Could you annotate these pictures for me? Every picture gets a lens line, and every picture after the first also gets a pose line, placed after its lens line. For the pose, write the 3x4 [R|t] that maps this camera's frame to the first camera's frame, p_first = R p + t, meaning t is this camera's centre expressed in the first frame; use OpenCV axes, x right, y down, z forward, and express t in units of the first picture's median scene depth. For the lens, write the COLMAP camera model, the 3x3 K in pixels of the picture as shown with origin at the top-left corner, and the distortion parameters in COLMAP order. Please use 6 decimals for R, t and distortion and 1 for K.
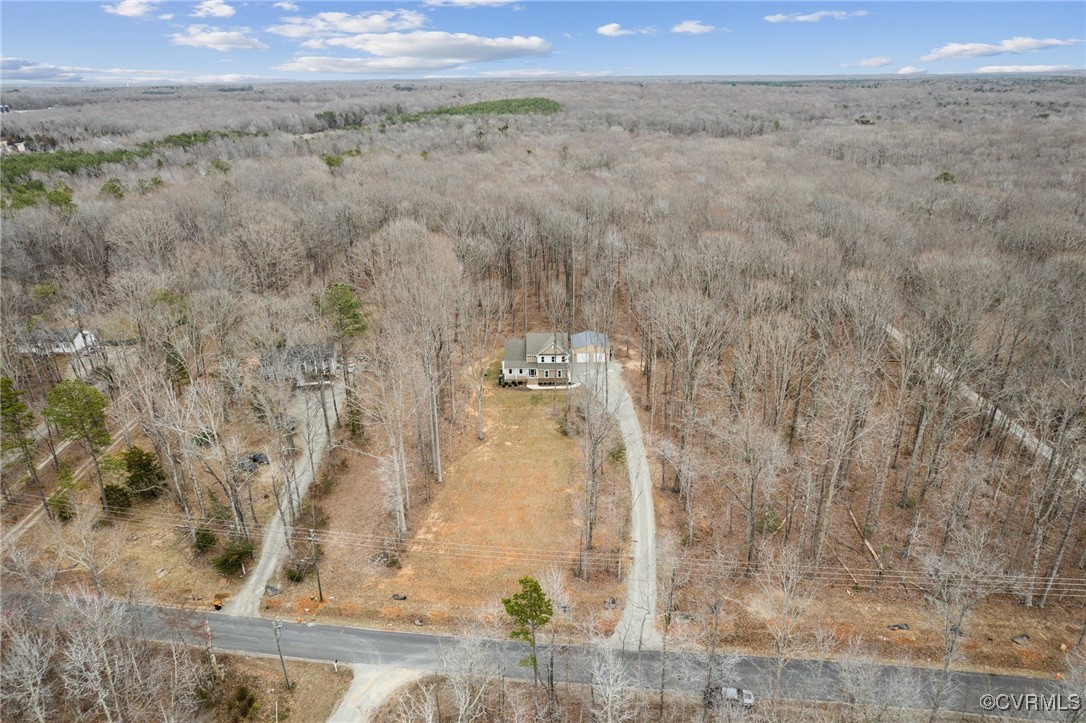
lens RADIAL K [[693.5, 0, 537.1], [0, 693.5, 362.1], [0, 0, 1]] dist [-0.058176, 0.043620]
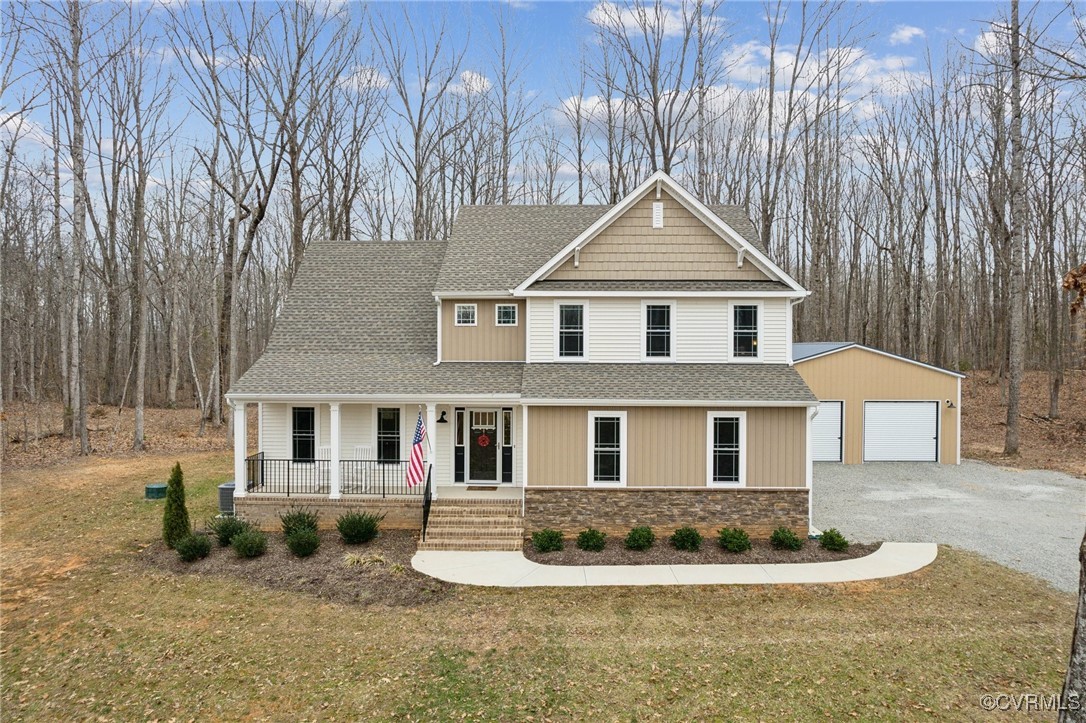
lens RADIAL K [[693.5, 0, 548.4], [0, 693.5, 345.9], [0, 0, 1]] dist [-0.058176, 0.043620]
pose [[0.999716, 0.010412, -0.021414, 0.006946], [-0.018025, 0.918551, -0.394892, 0.045145], [0.015558, 0.395166, 0.918478, 0.894499]]
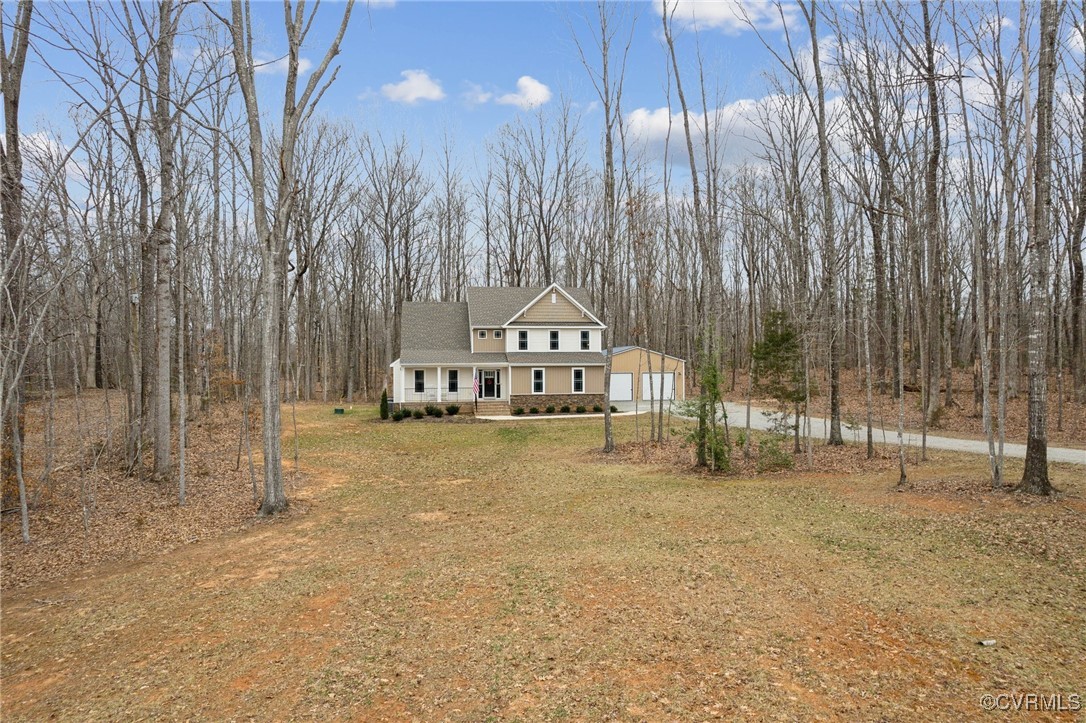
lens RADIAL K [[693.5, 0, 545.5], [0, 693.5, 357.1], [0, 0, 1]] dist [-0.058176, 0.043620]
pose [[0.986133, 0.004045, 0.165908, -0.034839], [0.062282, 0.917613, -0.392565, 0.130476], [-0.153828, 0.397454, 0.904637, 0.711616]]
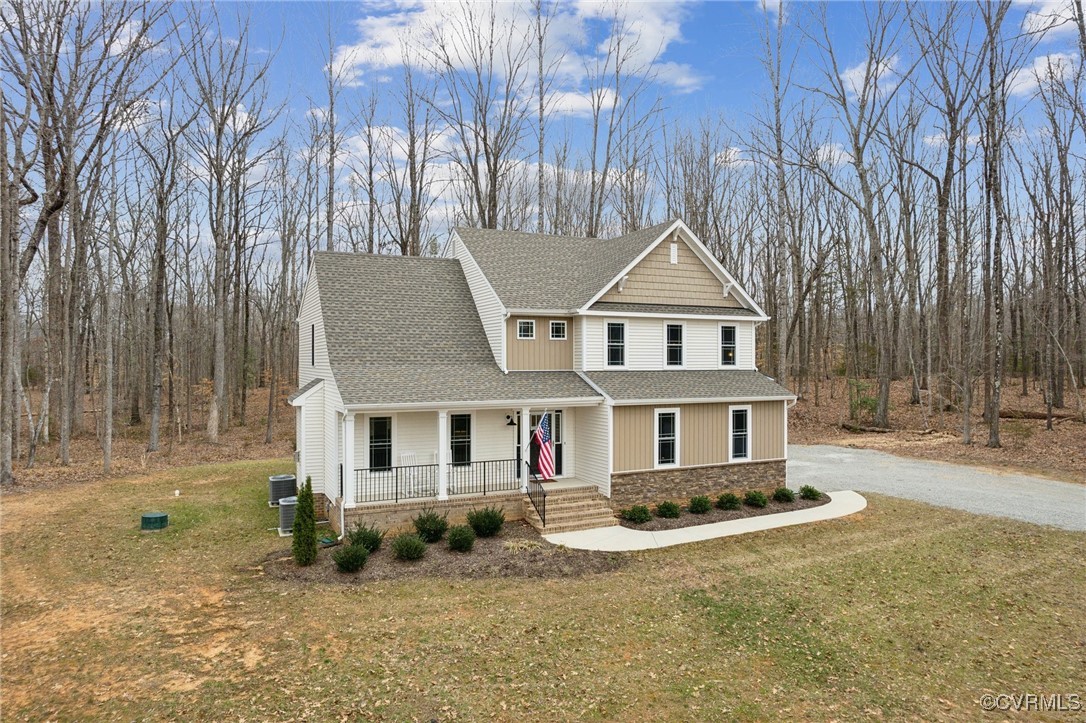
lens RADIAL K [[693.5, 0, 543.9], [0, 693.5, 356.7], [0, 0, 1]] dist [-0.058176, 0.043620]
pose [[0.904092, 0.008642, 0.427251, -0.066181], [0.159787, 0.920438, -0.356739, 0.047206], [-0.396341, 0.390794, 0.830779, 0.889753]]
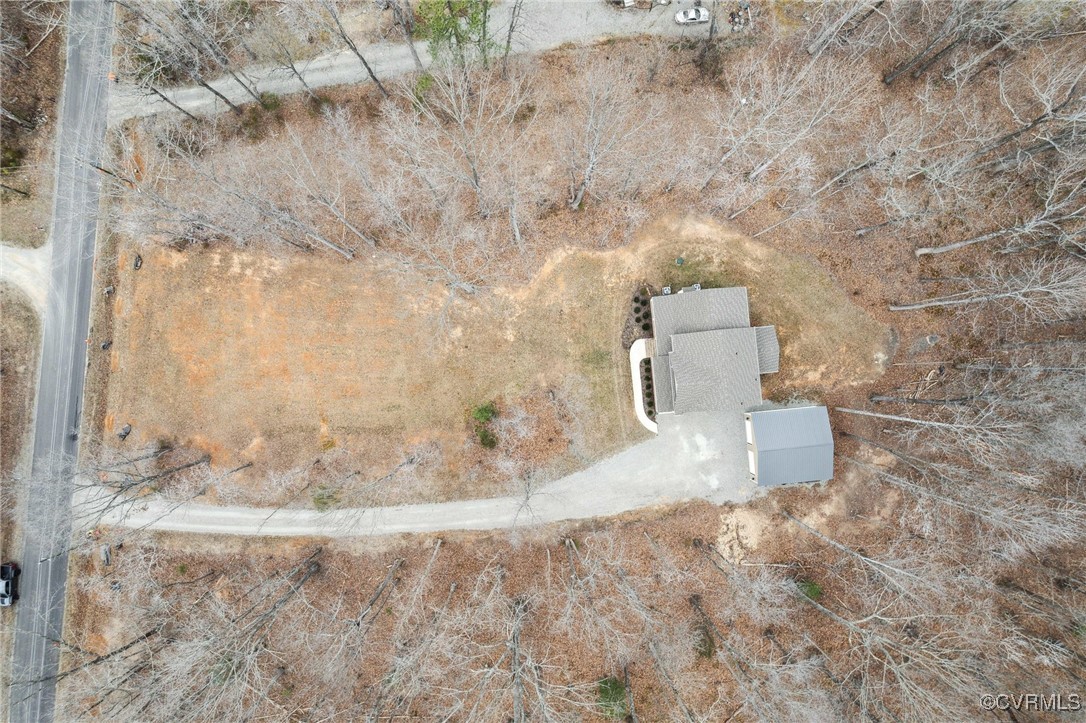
lens RADIAL K [[693.5, 0, 542.2], [0, 693.5, 365.2], [0, 0, 1]] dist [-0.058176, 0.043620]
pose [[0.096633, 0.995304, 0.005649, -0.004386], [-0.402402, 0.033877, 0.914836, -0.464396], [0.910349, -0.090676, 0.403786, 0.687494]]
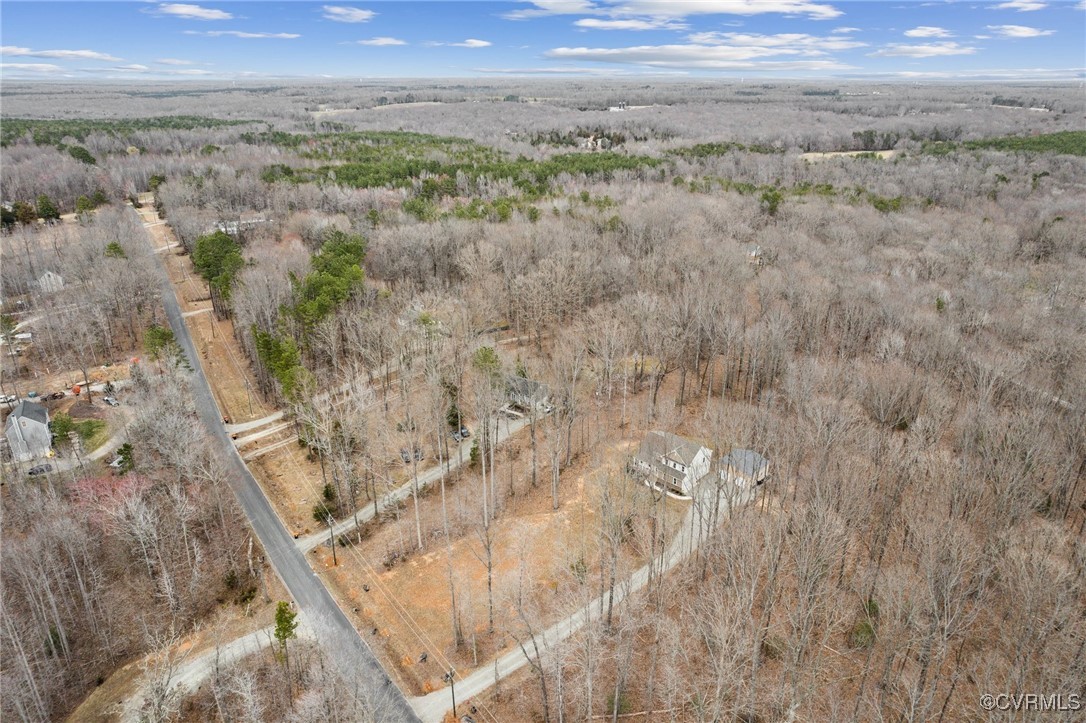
lens RADIAL K [[693.5, 0, 552.1], [0, 693.5, 362.1], [0, 0, 1]] dist [-0.058176, 0.043620]
pose [[0.716824, 0.280904, -0.638167, 0.504416], [-0.277985, 0.954506, 0.107900, -0.211184], [0.639444, 0.100056, 0.762300, 0.087687]]
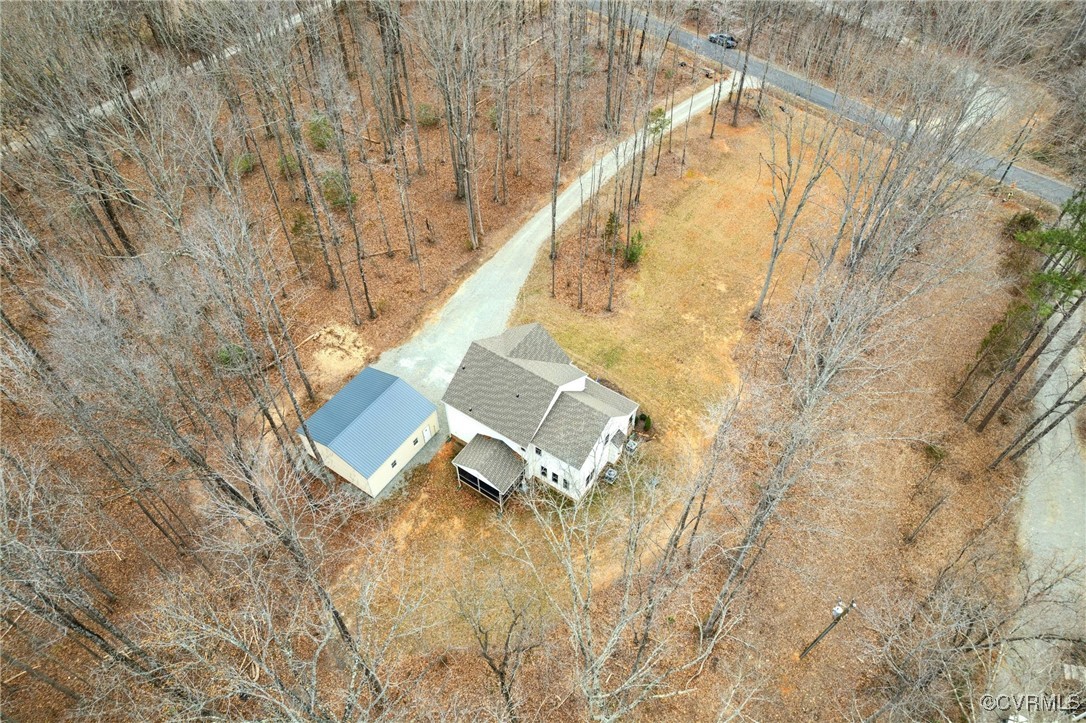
lens RADIAL K [[693.5, 0, 541.1], [0, 693.5, 360.6], [0, 0, 1]] dist [-0.058176, 0.043620]
pose [[-0.829511, -0.409115, 0.380178, -0.147908], [0.233207, 0.364804, 0.901406, -0.398821], [-0.507469, 0.836387, -0.207200, 1.093711]]
